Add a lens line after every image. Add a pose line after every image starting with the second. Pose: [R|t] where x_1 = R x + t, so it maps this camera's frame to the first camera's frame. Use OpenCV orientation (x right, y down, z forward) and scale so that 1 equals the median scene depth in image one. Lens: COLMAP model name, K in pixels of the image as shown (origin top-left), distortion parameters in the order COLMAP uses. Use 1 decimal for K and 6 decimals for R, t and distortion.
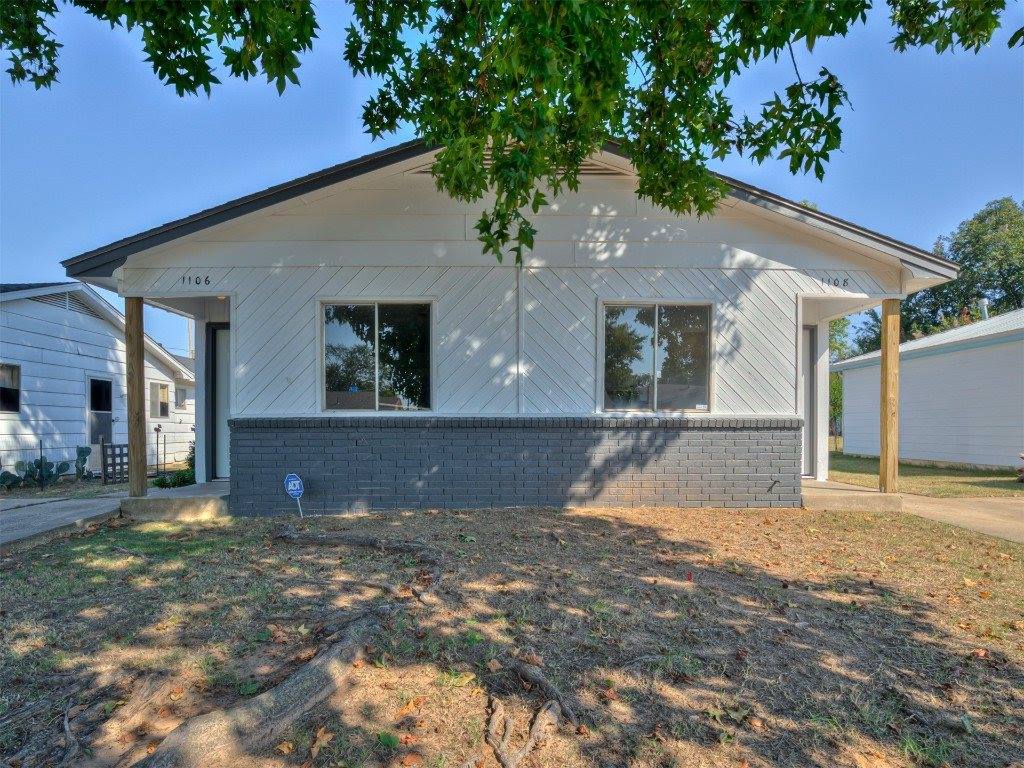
lens RADIAL K [[554.2, 0, 484.5], [0, 554.2, 431.6], [0, 0, 1]] dist [-0.022297, -0.000894]
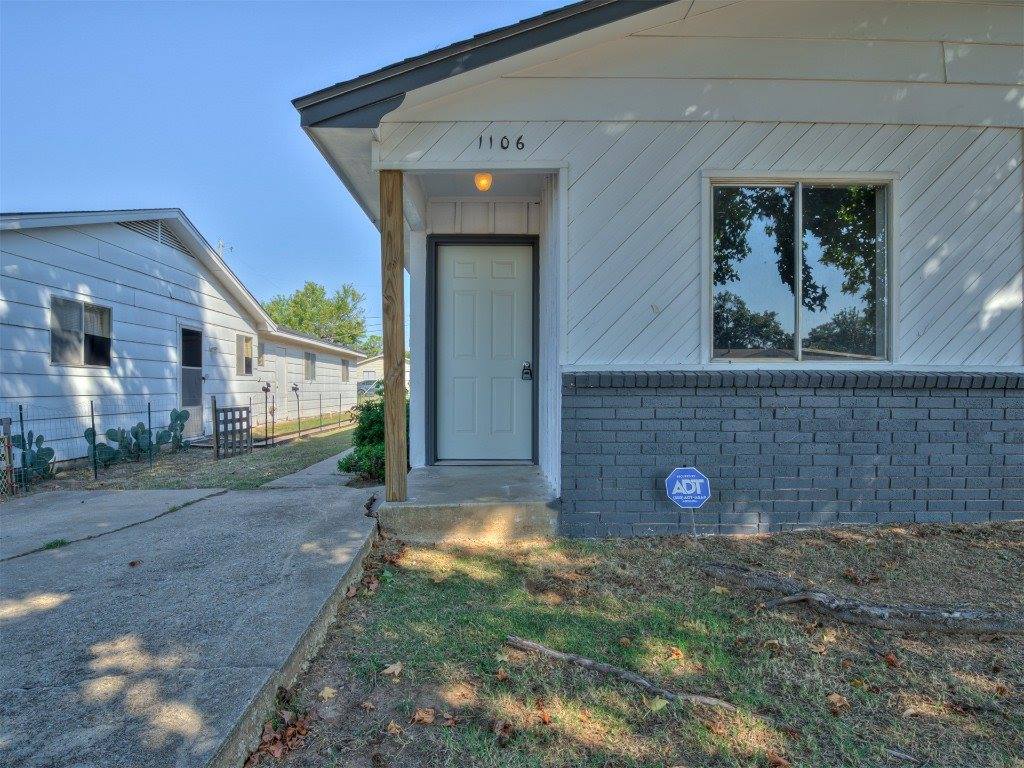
lens RADIAL K [[554.2, 0, 508.9], [0, 554.2, 388.5], [0, 0, 1]] dist [-0.022297, -0.000894]
pose [[0.999956, 0.002382, -0.009087, -0.494968], [-0.002423, 0.999987, -0.004502, -0.003493], [0.009076, 0.004524, 0.999949, 0.385843]]
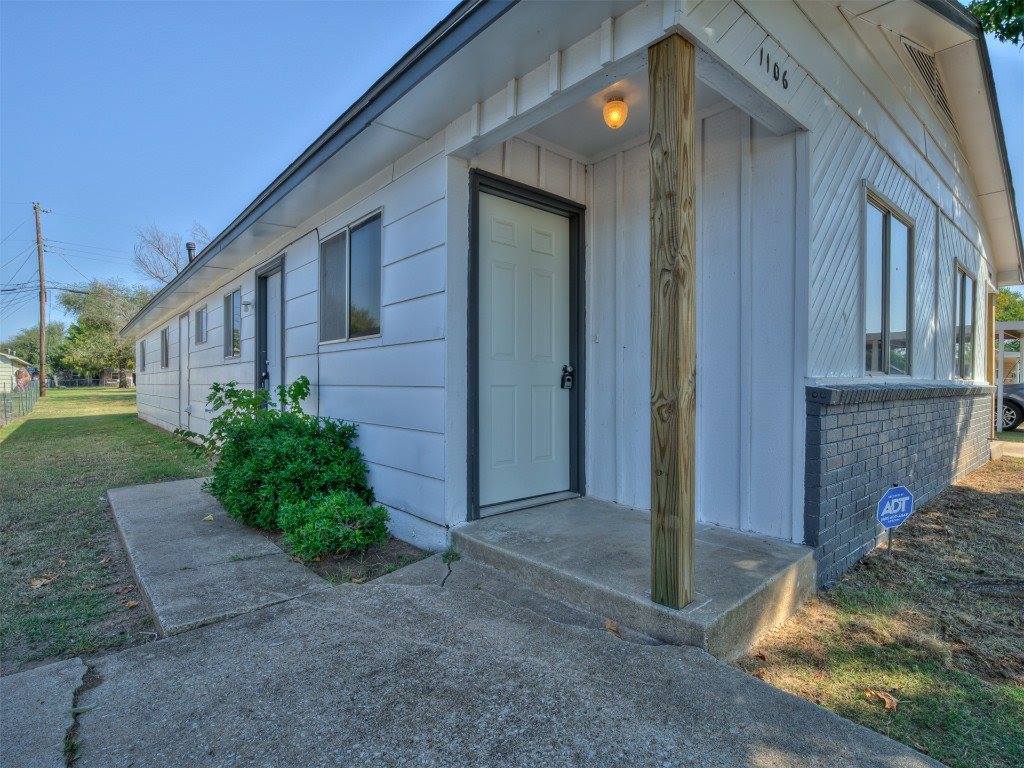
lens RADIAL K [[518.5, 0, 512.5], [0, 518.5, 384.7], [0, 0, 1]] dist [-0.003557, -0.000087]
pose [[0.761312, -0.004961, 0.648366, -0.923889], [0.002898, 0.999987, 0.004248, -0.027974], [-0.648379, -0.001356, 0.761317, 0.801264]]
